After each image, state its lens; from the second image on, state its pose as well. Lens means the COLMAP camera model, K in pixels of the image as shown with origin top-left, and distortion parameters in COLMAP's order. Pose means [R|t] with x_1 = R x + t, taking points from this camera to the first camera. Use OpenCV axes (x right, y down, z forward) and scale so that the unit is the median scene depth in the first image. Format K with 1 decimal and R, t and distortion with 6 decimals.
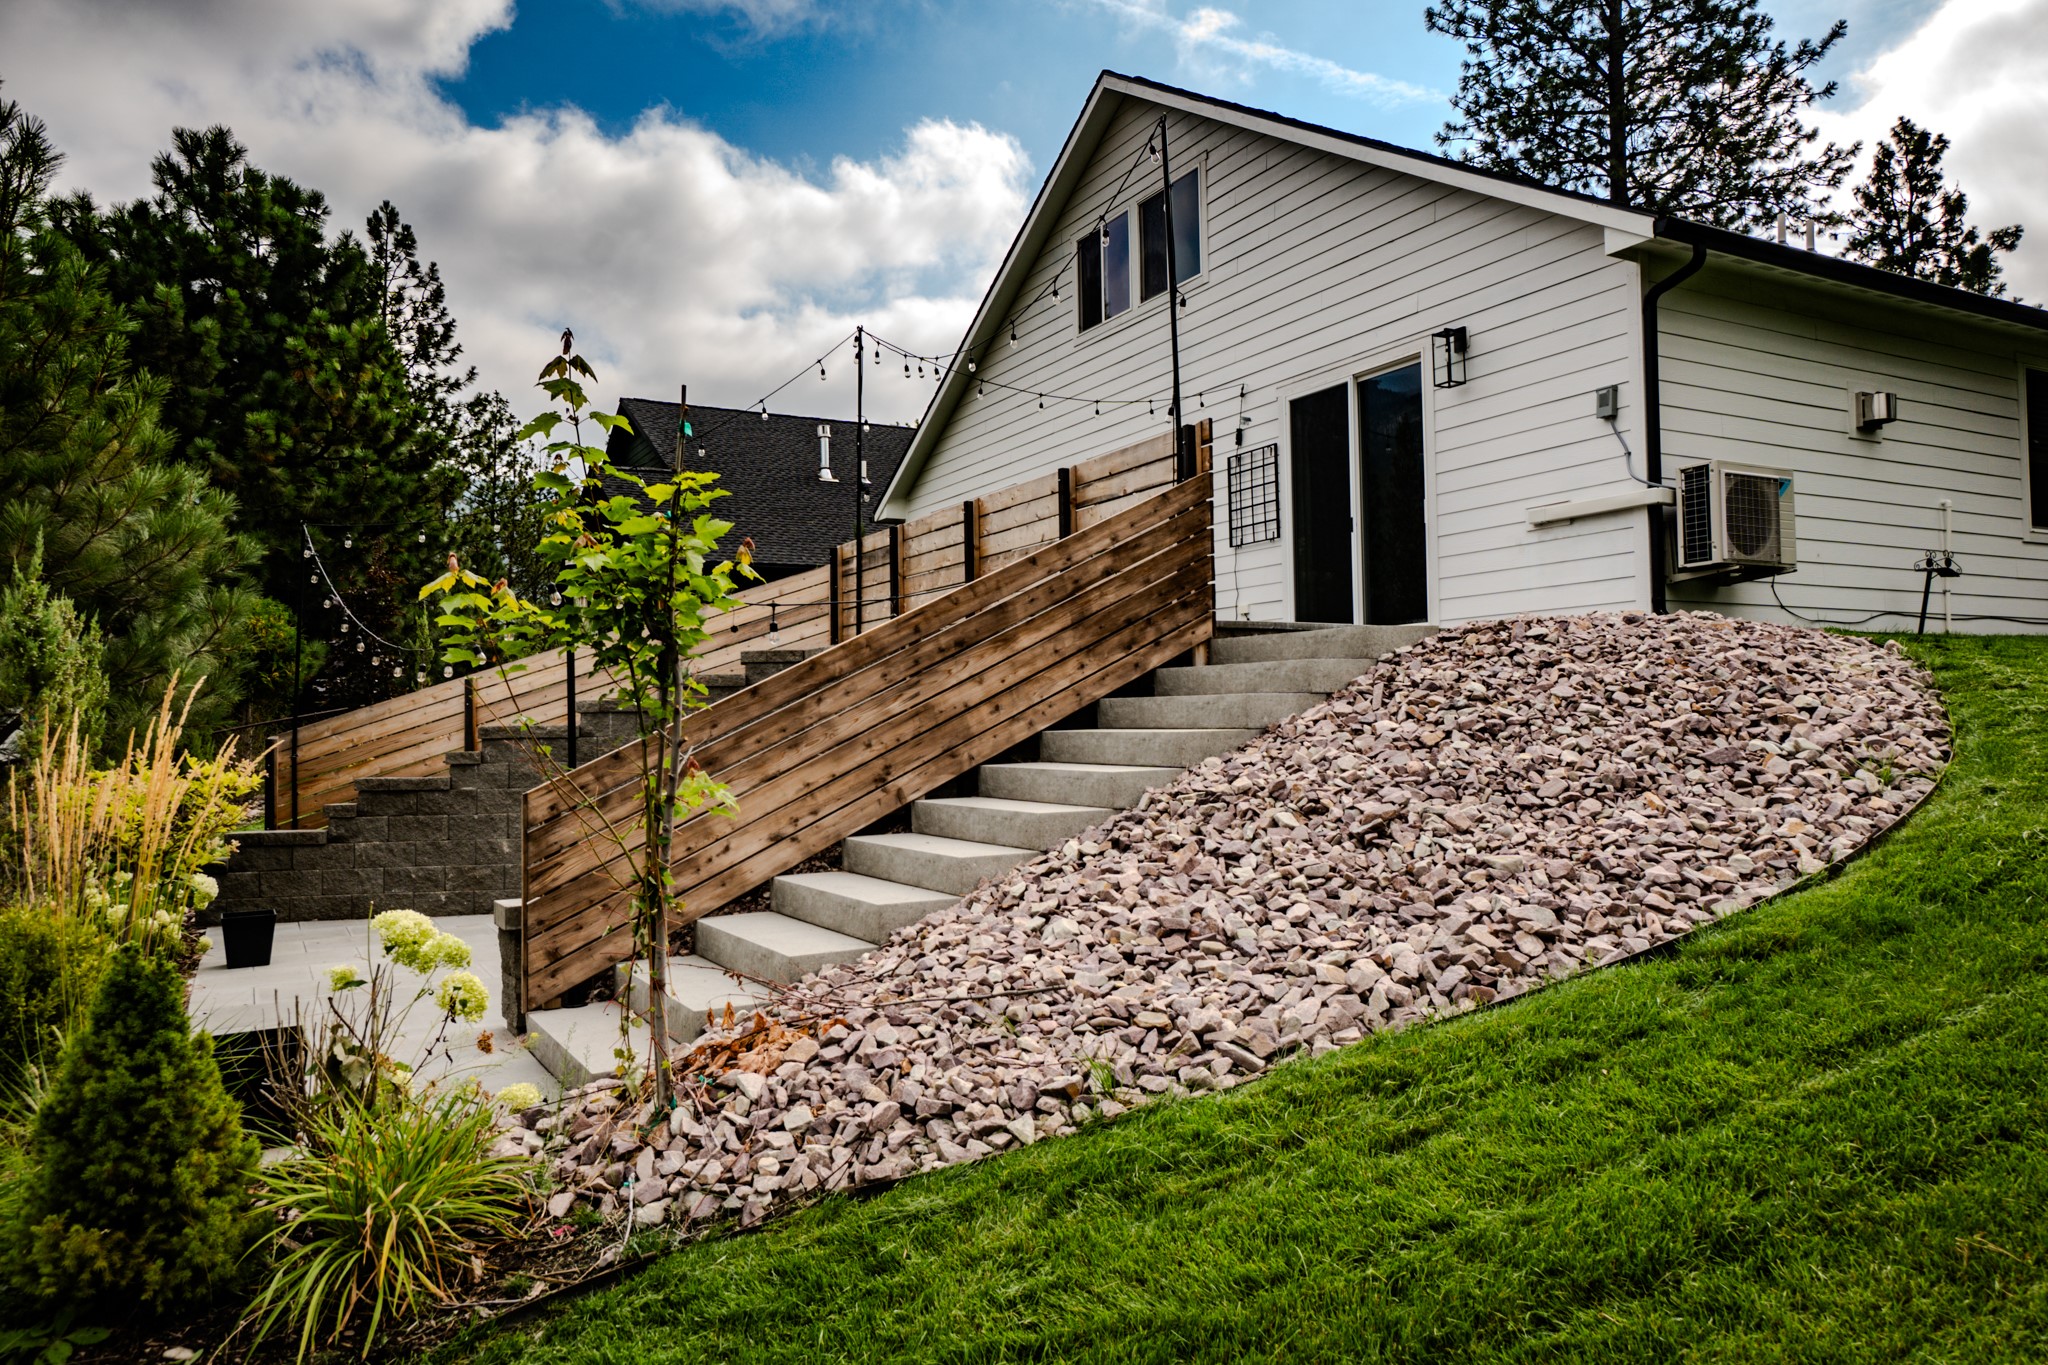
lens RADIAL K [[1360.8, 0, 1021.6], [0, 1360.8, 678.3], [0, 0, 1]] dist [0.000621, 0.020829]
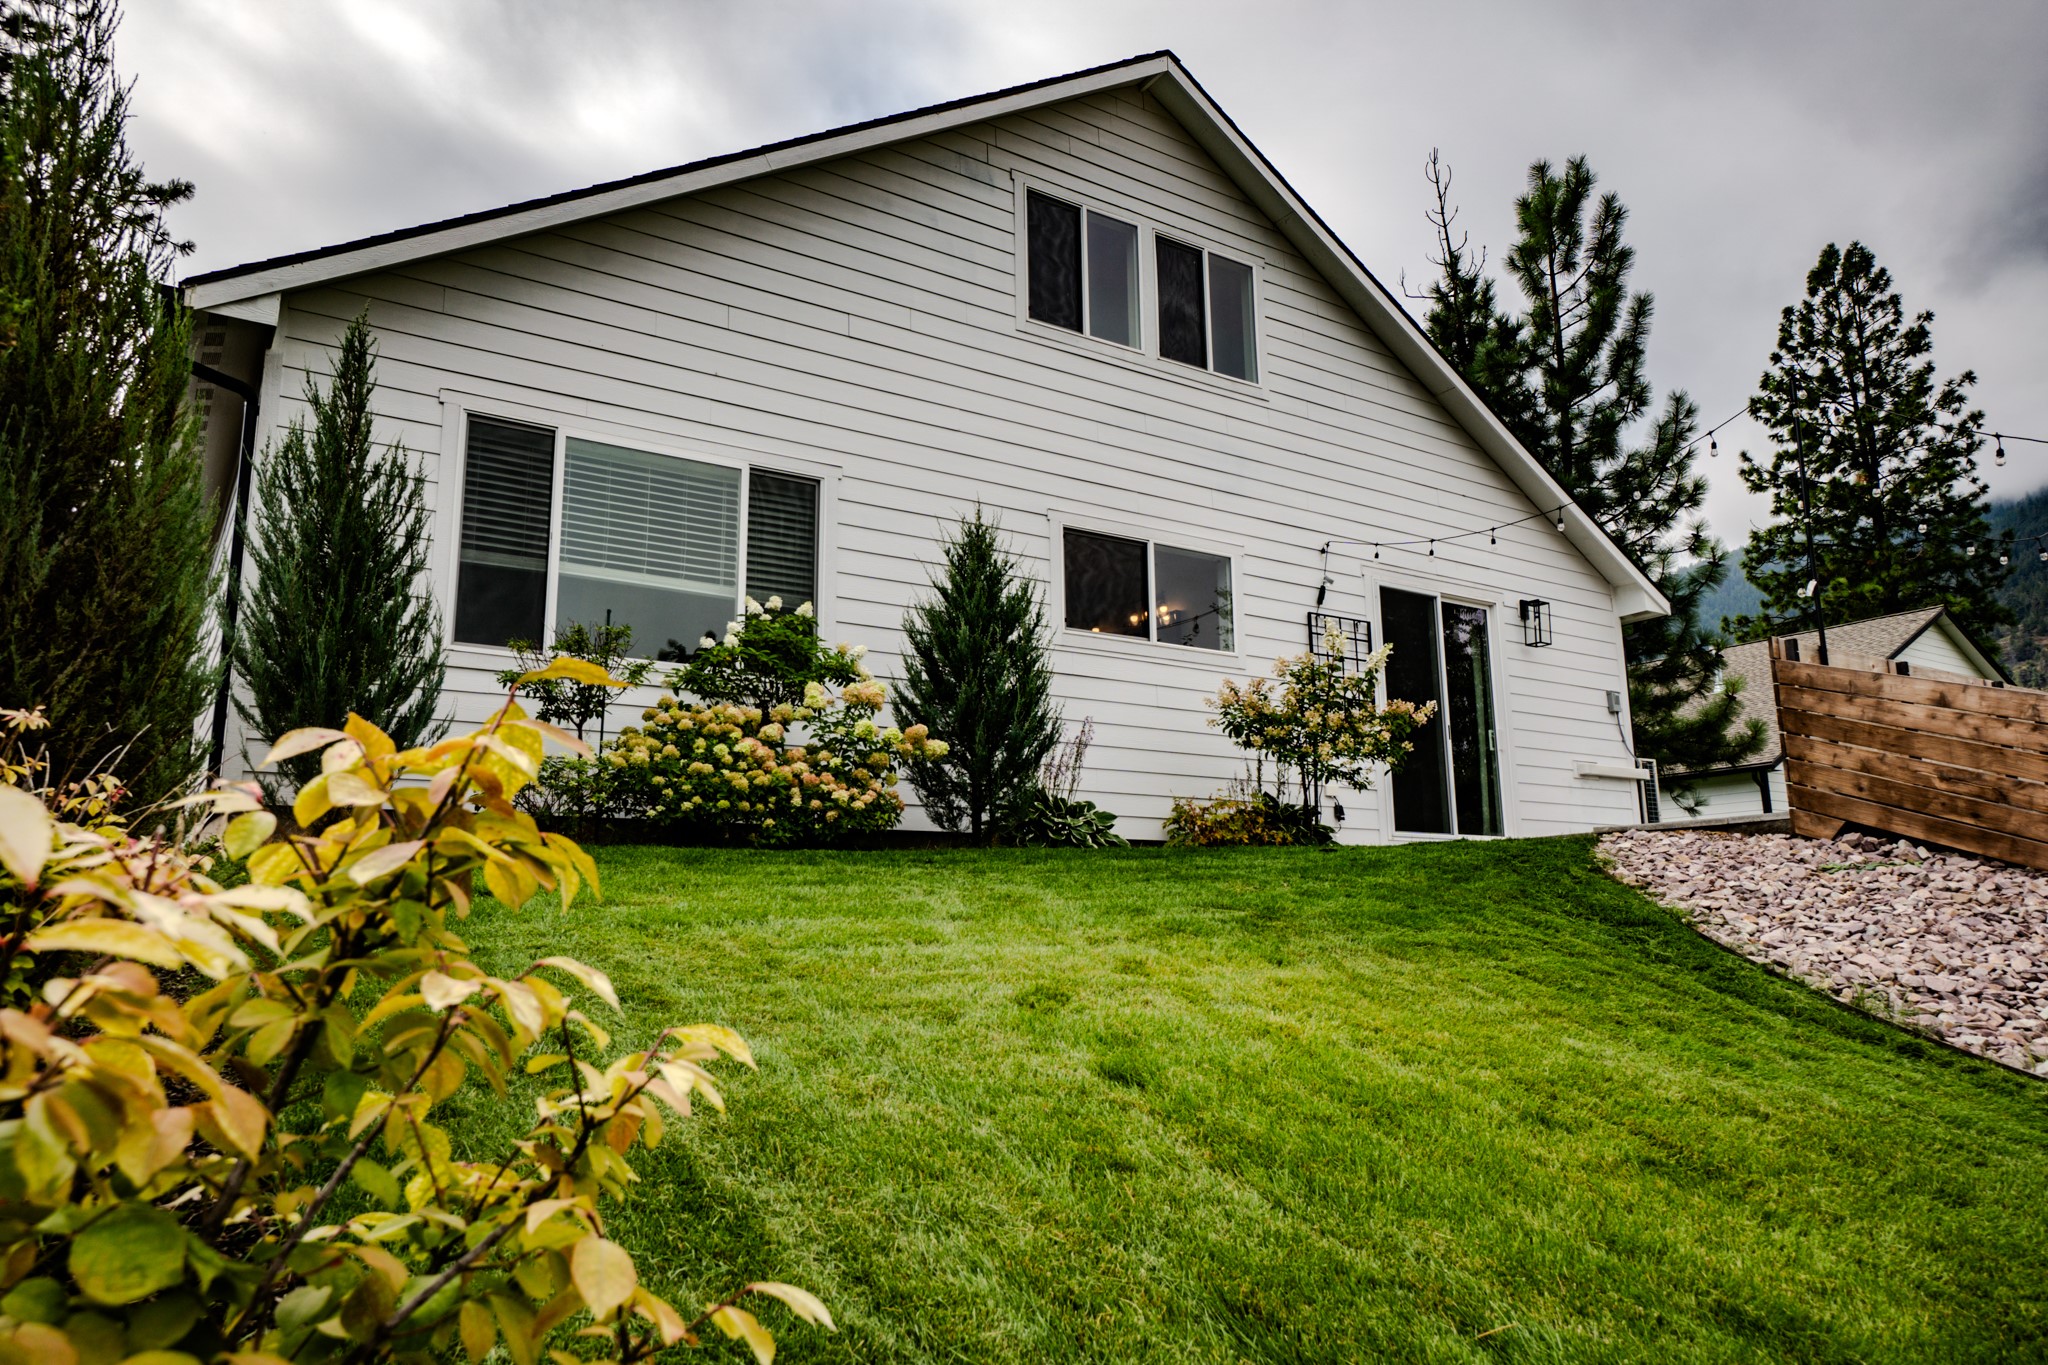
lens RADIAL K [[1360.8, 0, 1021.6], [0, 1360.8, 678.3], [0, 0, 1]] dist [0.000621, 0.020829]
pose [[-0.070611, 0.199579, 0.977334, -0.370349], [-0.033364, 0.978759, -0.202280, 0.033706], [-0.996946, -0.046891, -0.062452, 0.675131]]
